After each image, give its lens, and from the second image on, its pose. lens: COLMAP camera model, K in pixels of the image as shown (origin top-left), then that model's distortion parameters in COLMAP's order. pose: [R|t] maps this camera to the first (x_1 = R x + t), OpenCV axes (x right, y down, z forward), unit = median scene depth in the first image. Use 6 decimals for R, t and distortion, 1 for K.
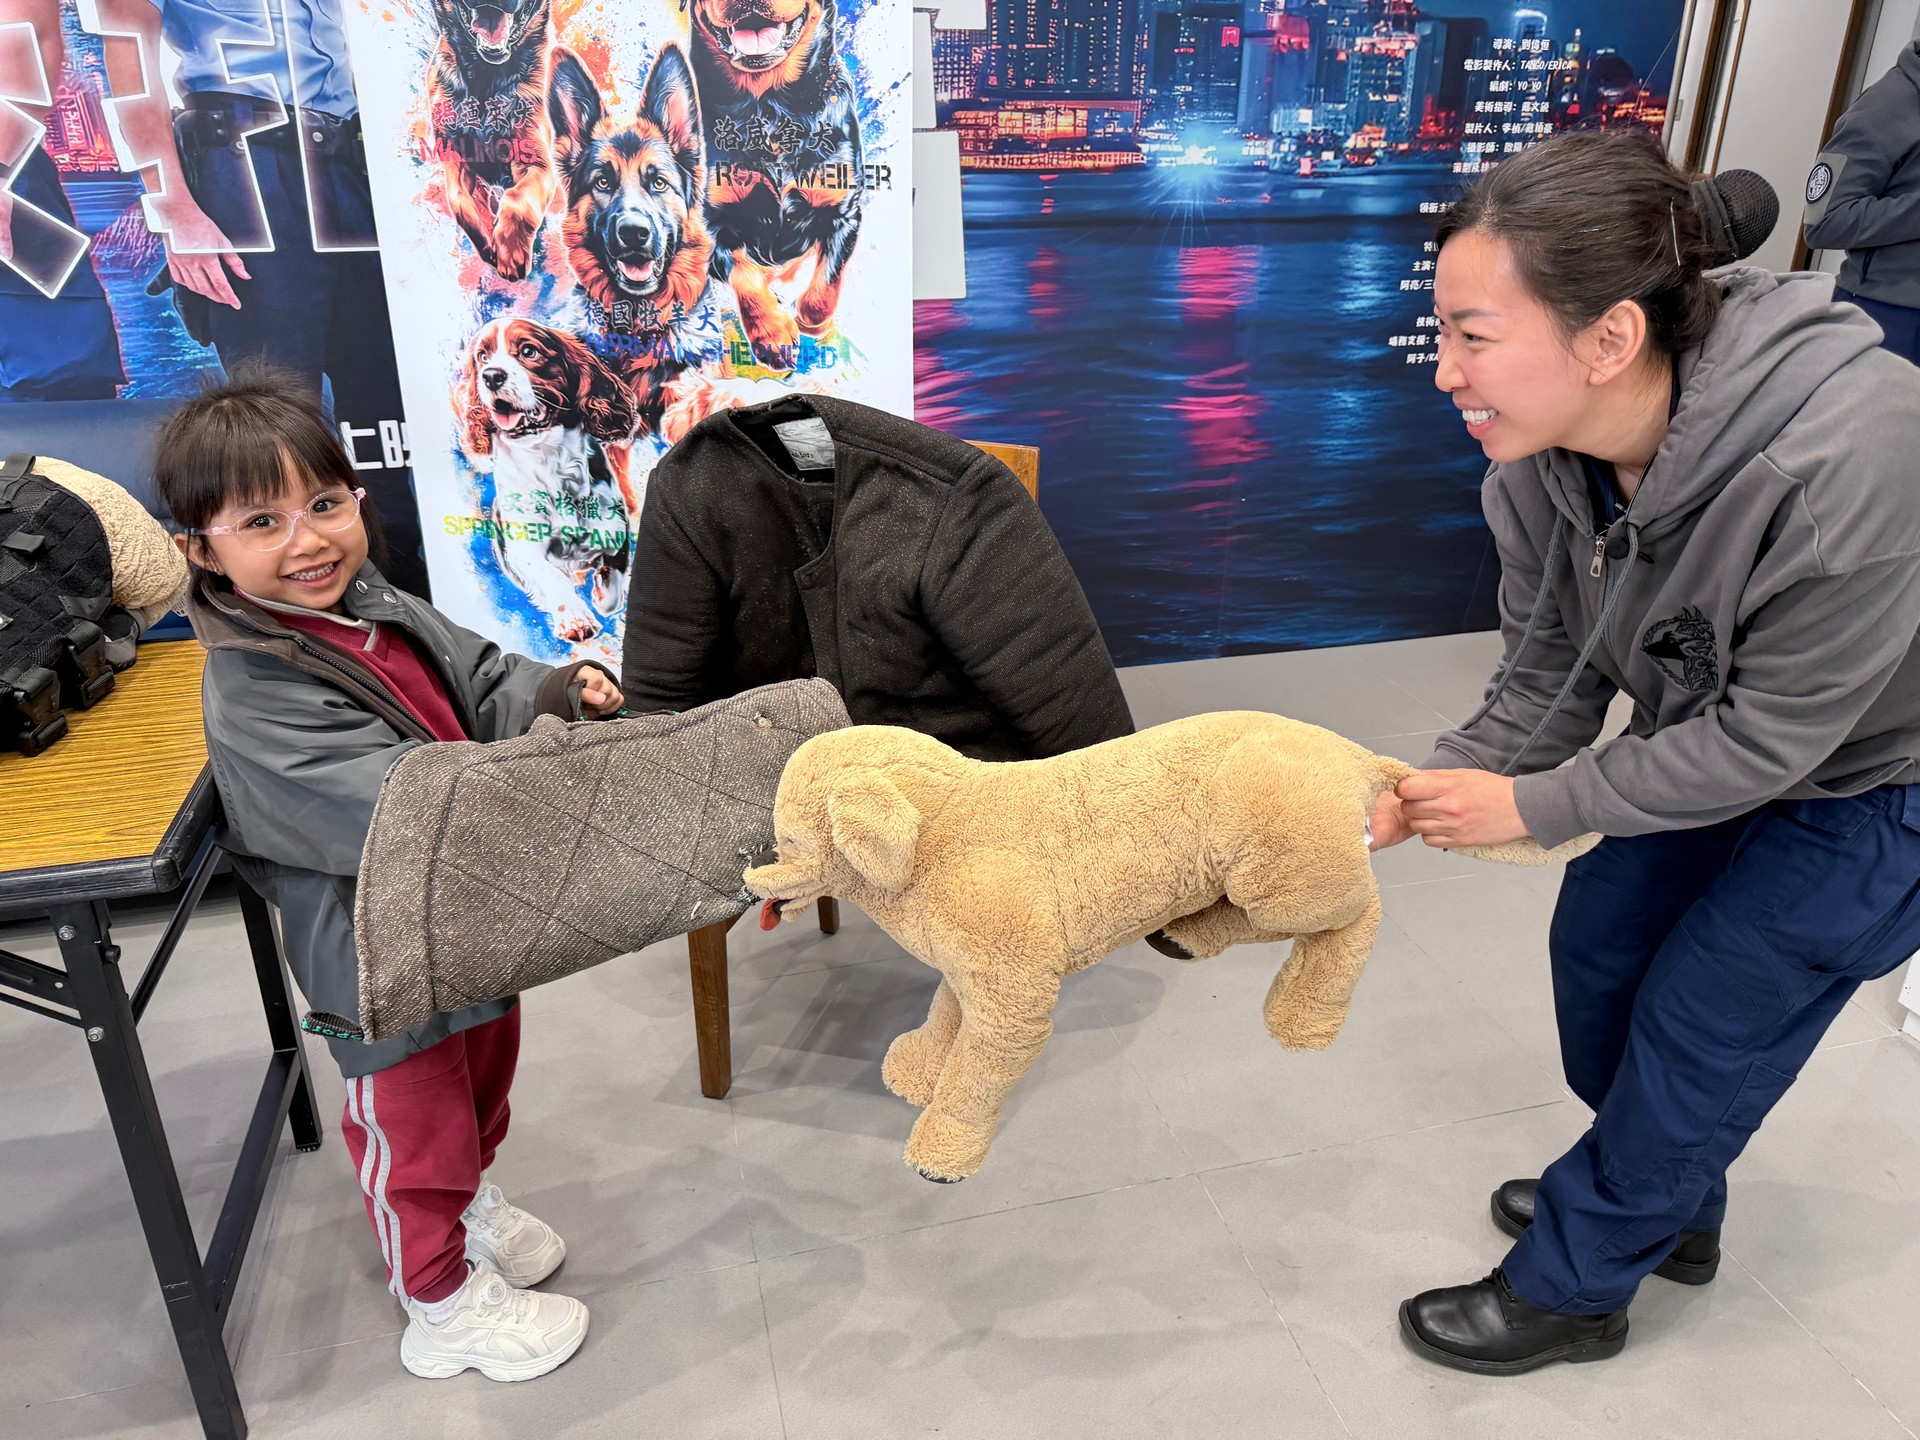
lens RADIAL K [[1372.6, 0, 960.0], [0, 1372.6, 716.3], [0, 0, 1]] dist [0.000815, 0.000683]
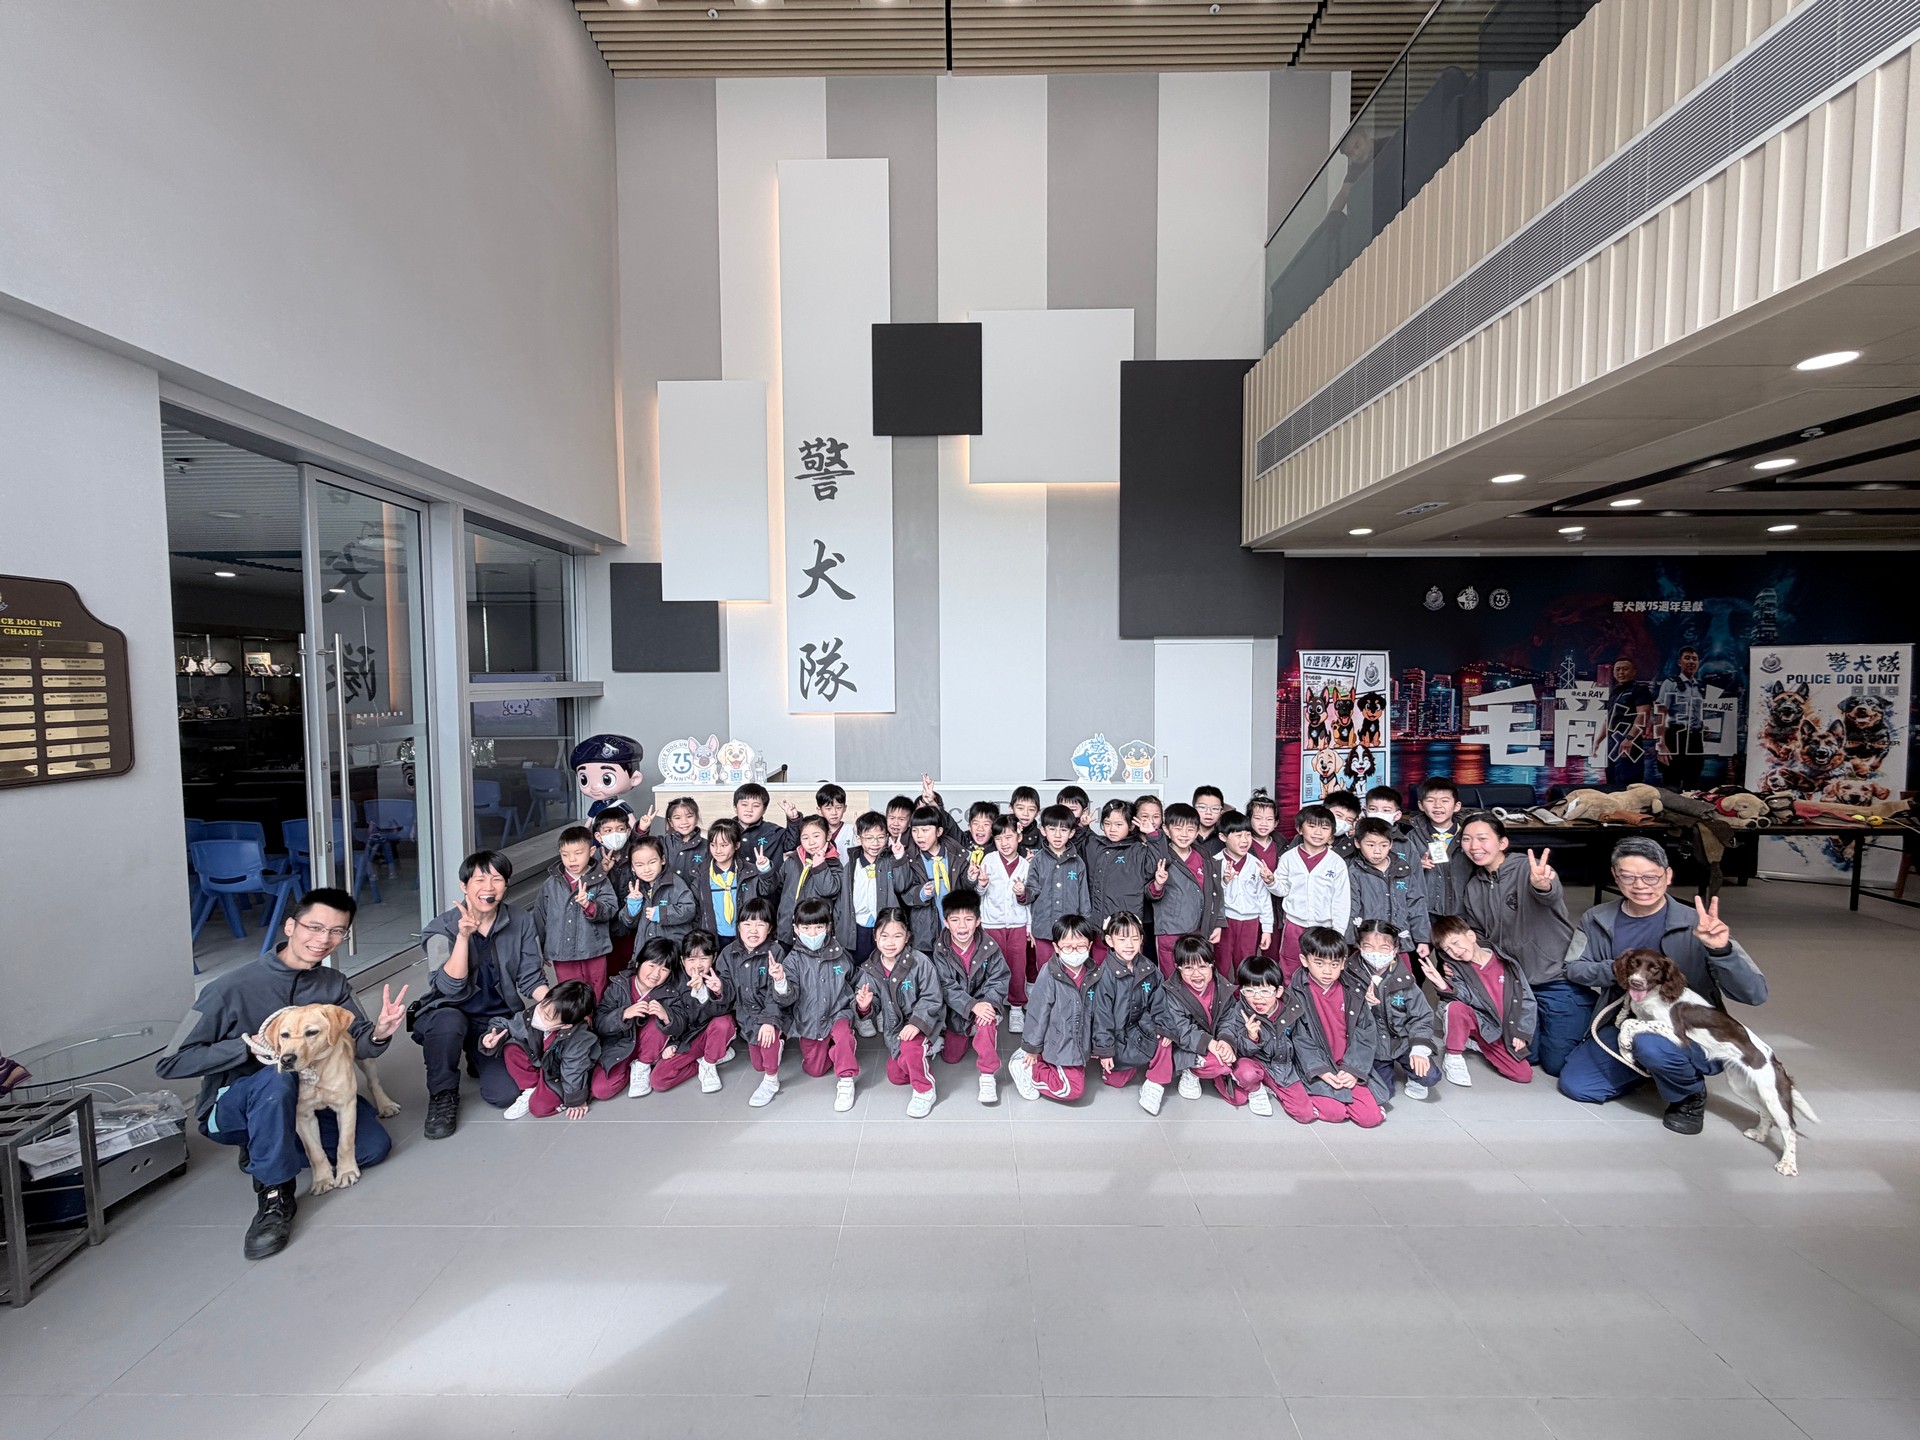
lens RADIAL K [[771.6, 0, 958.3], [0, 771.6, 722.3], [0, 0, 1]] dist [-0.000393, -0.000048]
pose [[0.964246, 0.001878, -0.265002, -2.622244], [-0.095830, 0.934777, -0.342066, 0.851845], [0.247075, 0.355231, 0.901535, -2.476388]]
